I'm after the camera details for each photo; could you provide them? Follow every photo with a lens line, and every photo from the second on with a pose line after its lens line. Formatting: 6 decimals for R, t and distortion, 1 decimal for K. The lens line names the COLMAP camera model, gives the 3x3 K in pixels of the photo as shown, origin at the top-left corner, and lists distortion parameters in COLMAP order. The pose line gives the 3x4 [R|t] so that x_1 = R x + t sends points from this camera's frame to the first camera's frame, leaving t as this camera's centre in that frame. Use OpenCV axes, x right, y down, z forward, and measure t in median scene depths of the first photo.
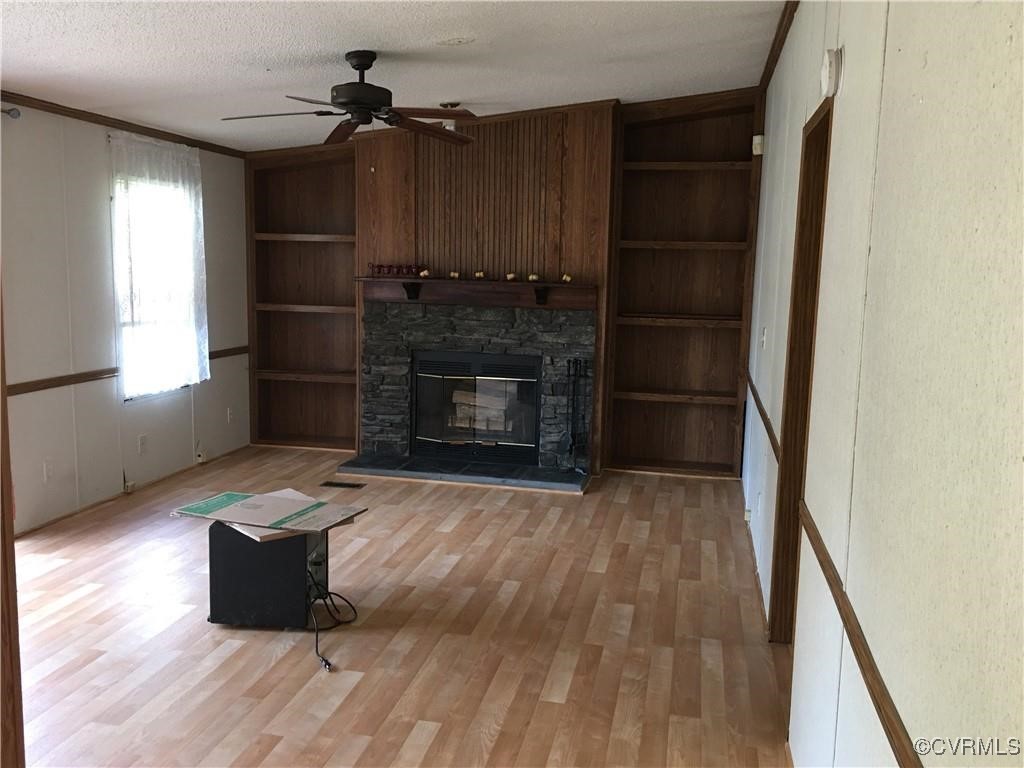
lens RADIAL K [[899.8, 0, 508.8], [0, 899.8, 390.5], [0, 0, 1]] dist [0.059520, -0.034323]
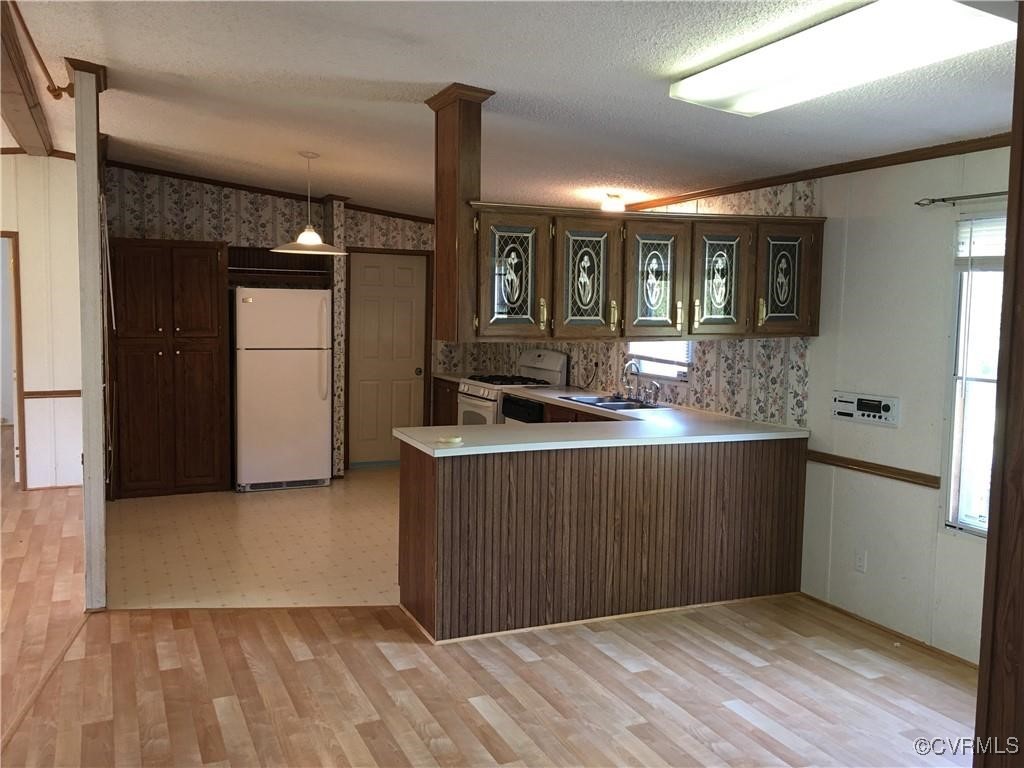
lens RADIAL K [[899.8, 0, 507.5], [0, 899.8, 379.5], [0, 0, 1]] dist [0.059520, -0.034323]
pose [[-0.803002, 0.017624, -0.595716, 0.338562], [-0.117549, 0.975243, 0.187304, -0.232641], [0.584270, 0.220431, -0.781050, 1.562080]]
